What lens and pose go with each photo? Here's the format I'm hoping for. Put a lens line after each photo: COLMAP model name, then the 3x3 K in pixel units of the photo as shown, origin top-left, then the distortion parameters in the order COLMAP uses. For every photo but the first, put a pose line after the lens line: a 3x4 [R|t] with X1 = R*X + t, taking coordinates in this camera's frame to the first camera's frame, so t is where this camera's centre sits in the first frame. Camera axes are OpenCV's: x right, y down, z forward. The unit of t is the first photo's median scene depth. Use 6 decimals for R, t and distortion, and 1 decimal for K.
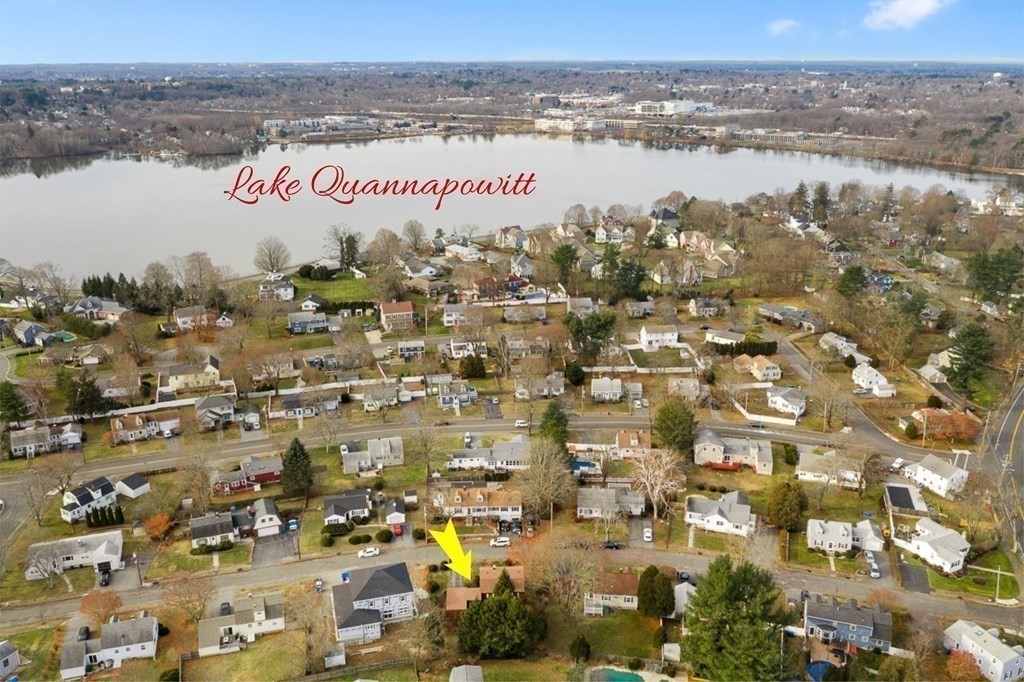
lens RADIAL K [[824.6, 0, 551.2], [0, 824.6, 328.3], [0, 0, 1]] dist [-0.022428, 0.008664]
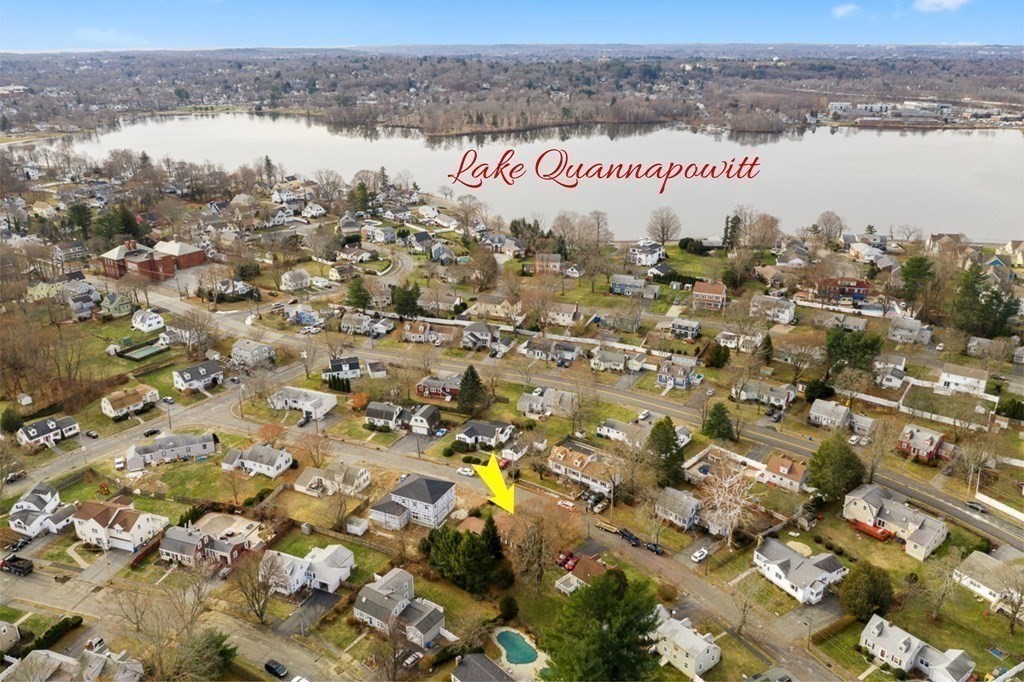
lens RADIAL K [[824.6, 0, 565.5], [0, 824.6, 334.2], [0, 0, 1]] dist [-0.022428, 0.008664]
pose [[0.755007, 0.220223, -0.617630, 0.446083], [-0.203527, 0.974099, 0.098528, -0.047476], [0.623331, 0.051315, 0.780273, 0.135369]]
